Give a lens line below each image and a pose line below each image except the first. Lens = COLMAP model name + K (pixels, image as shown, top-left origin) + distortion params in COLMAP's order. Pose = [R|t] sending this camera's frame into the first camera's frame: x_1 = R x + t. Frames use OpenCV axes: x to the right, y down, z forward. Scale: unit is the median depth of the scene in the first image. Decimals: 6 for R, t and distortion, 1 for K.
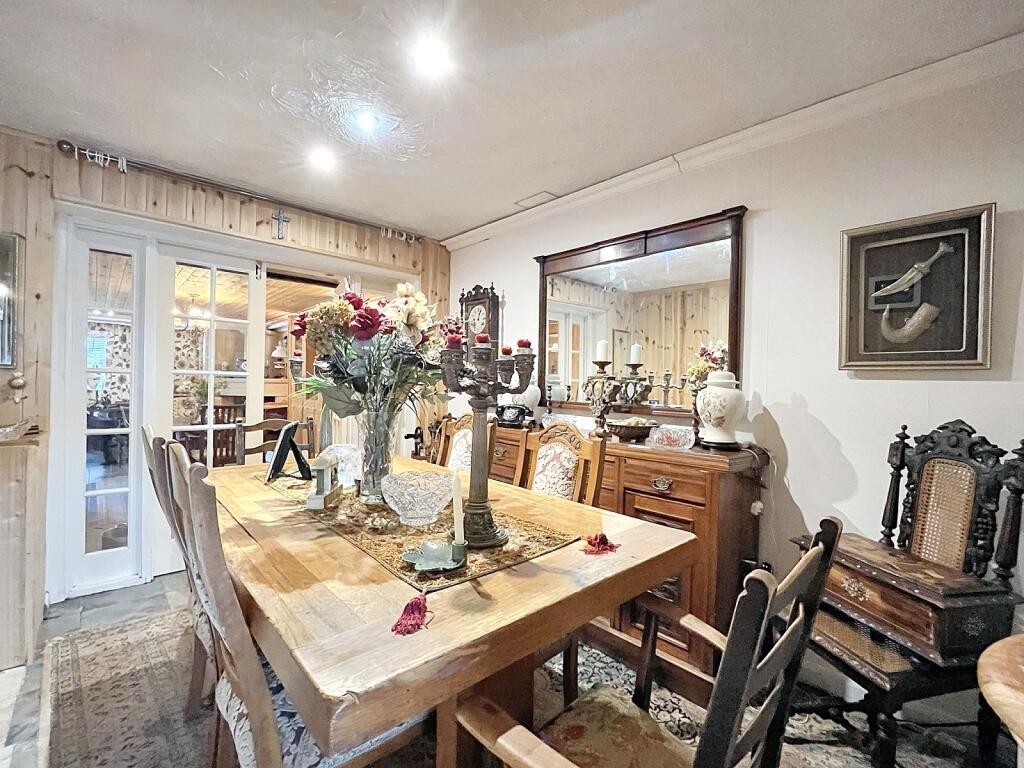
lens RADIAL K [[454.7, 0, 511.0], [0, 454.7, 384.1], [0, 0, 1]] dist [-0.001328, -0.000050]
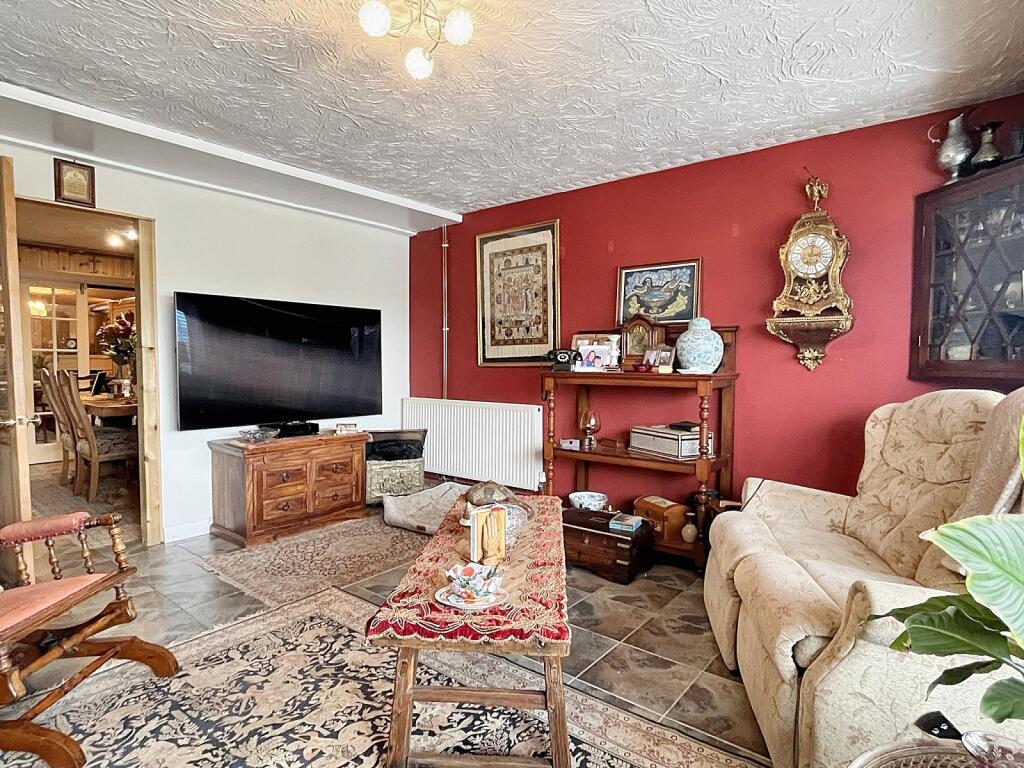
lens RADIAL K [[549.5, 0, 513.6], [0, 549.5, 386.6], [0, 0, 1]] dist [0.004153, 0.000615]
pose [[0.988085, -0.021374, 0.152417, 0.748689], [0.012216, 0.998077, 0.060769, 0.011886], [-0.153423, -0.058183, 0.986446, -1.361653]]
